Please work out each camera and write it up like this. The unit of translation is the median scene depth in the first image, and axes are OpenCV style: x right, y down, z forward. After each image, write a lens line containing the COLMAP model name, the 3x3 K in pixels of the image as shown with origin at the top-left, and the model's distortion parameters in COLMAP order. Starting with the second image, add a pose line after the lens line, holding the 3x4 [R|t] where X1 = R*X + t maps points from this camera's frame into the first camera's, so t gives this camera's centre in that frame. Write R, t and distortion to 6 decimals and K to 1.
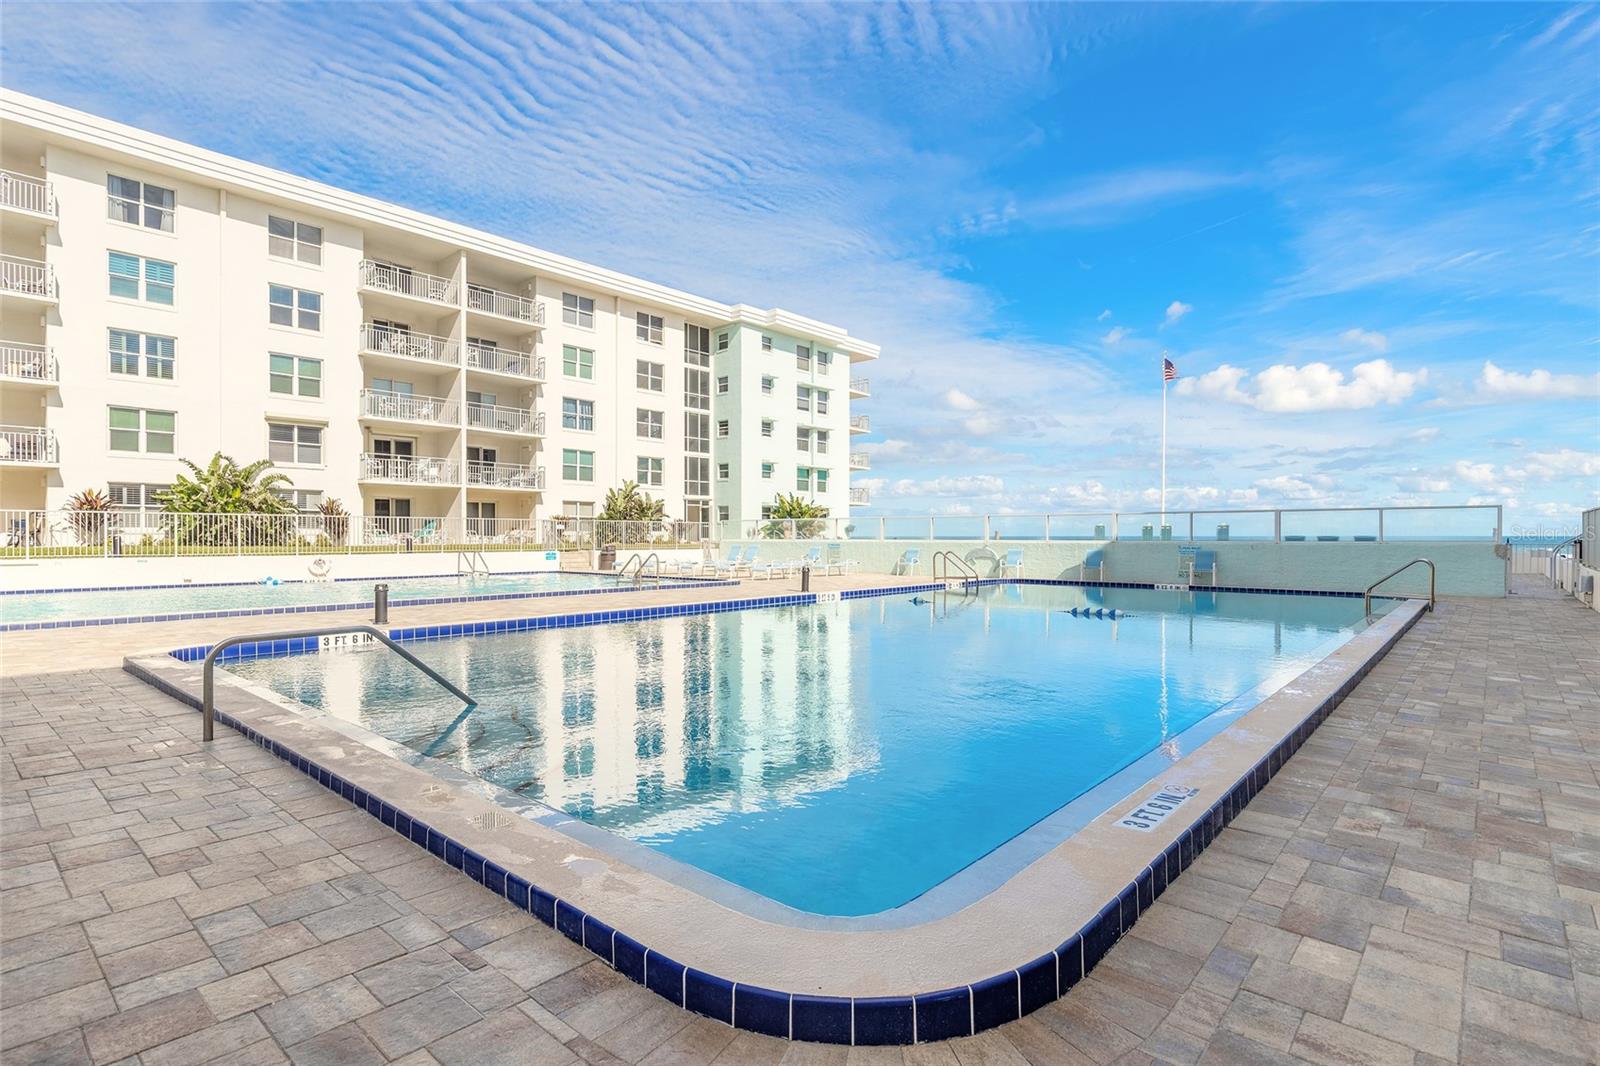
lens RADIAL K [[779.0, 0, 800.0], [0, 779.0, 533.0], [0, 0, 1]] dist [-0.002525, -0.000033]
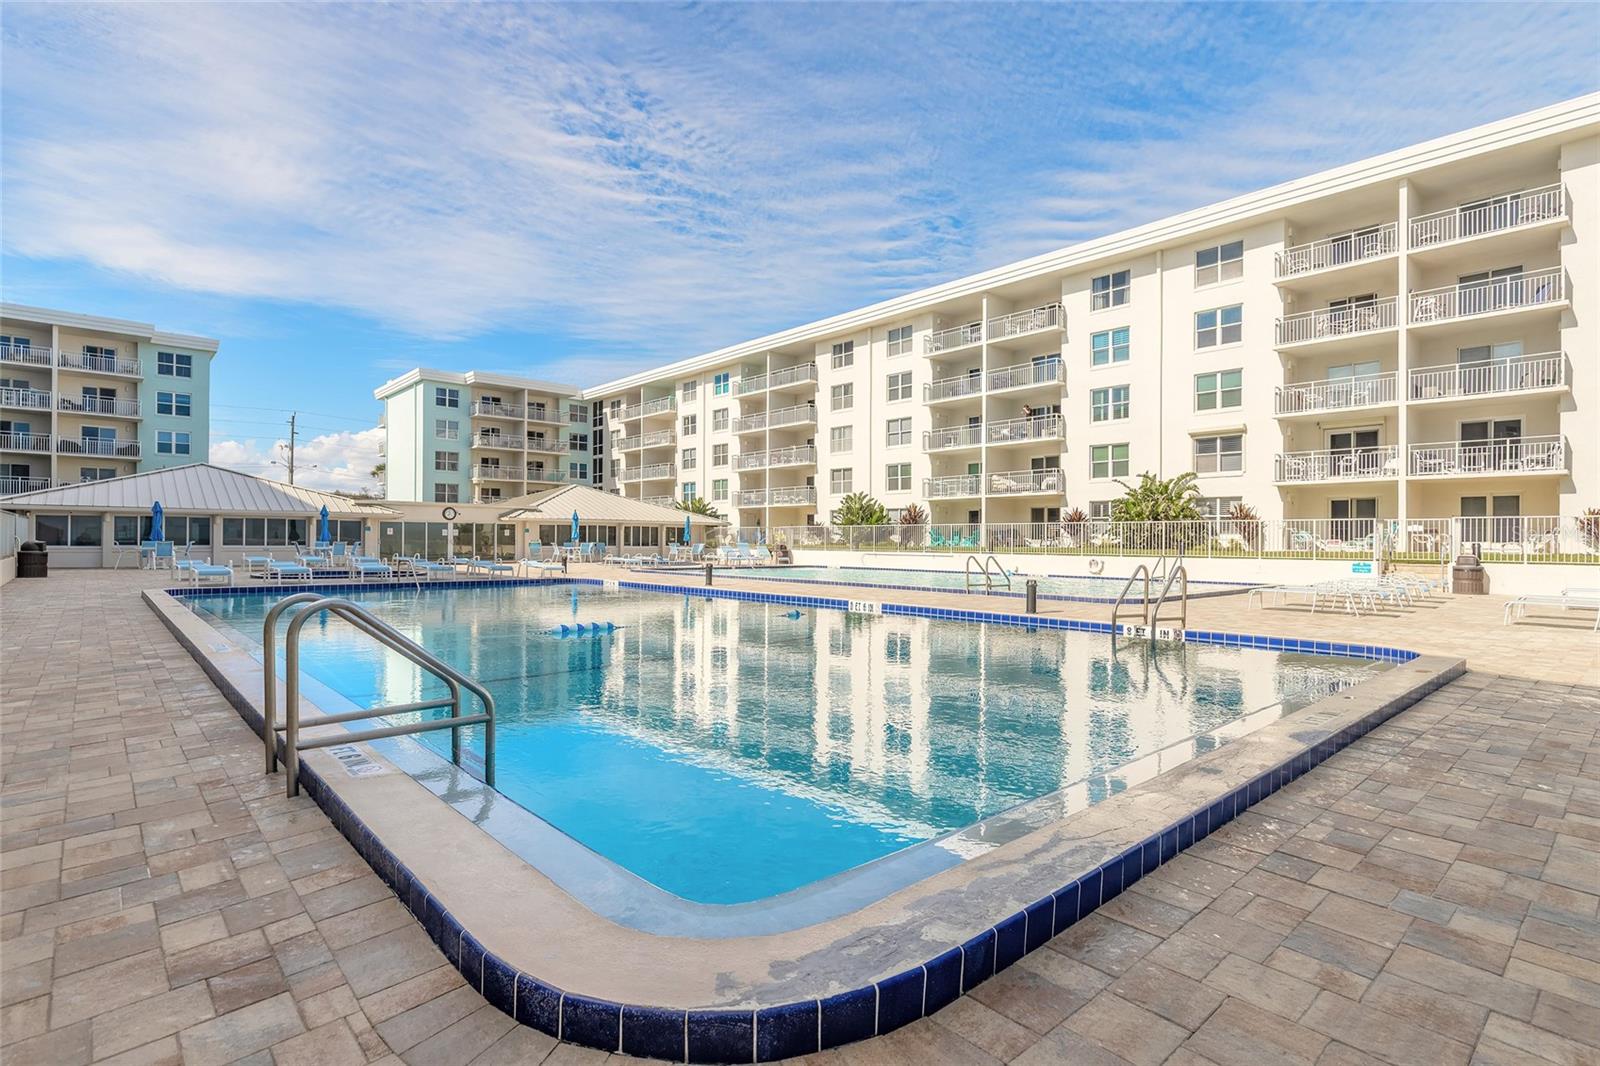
lens RADIAL K [[794.1, 0, 800.0], [0, 794.1, 533.0], [0, 0, 1]] dist [0.017411, -0.000330]
pose [[-0.103328, -0.009105, -0.994606, 0.551403], [-0.001242, 0.999959, -0.009025, 0.004392], [0.994647, 0.000303, -0.103335, 0.601984]]
